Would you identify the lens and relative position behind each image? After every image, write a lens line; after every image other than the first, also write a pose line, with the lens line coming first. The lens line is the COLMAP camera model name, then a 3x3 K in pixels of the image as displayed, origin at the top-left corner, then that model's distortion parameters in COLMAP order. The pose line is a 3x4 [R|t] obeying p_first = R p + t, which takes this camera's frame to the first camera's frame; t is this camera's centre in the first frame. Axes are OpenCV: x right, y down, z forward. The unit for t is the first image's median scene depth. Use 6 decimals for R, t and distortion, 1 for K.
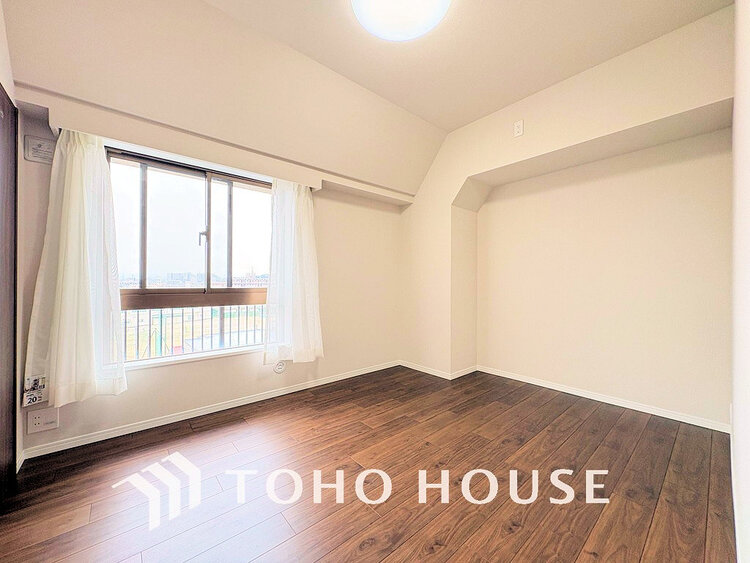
lens RADIAL K [[297.4, 0, 374.5], [0, 297.4, 281.1], [0, 0, 1]] dist [0.000421, 0.000523]
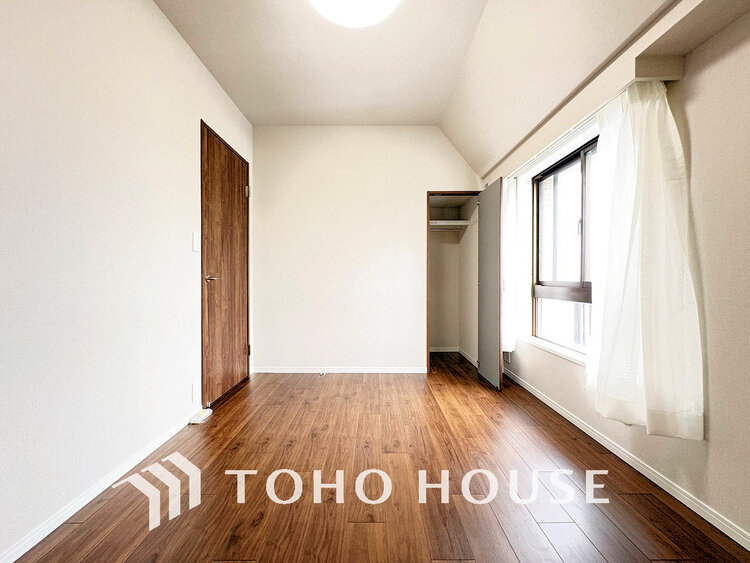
lens RADIAL K [[297.4, 0, 373.9], [0, 297.4, 281.3], [0, 0, 1]] dist [0.000421, 0.000523]
pose [[-0.651918, 0.004000, -0.758279, 0.684393], [0.006281, 0.999980, -0.000125, 0.024534], [0.758264, -0.004844, -0.651930, 1.462072]]
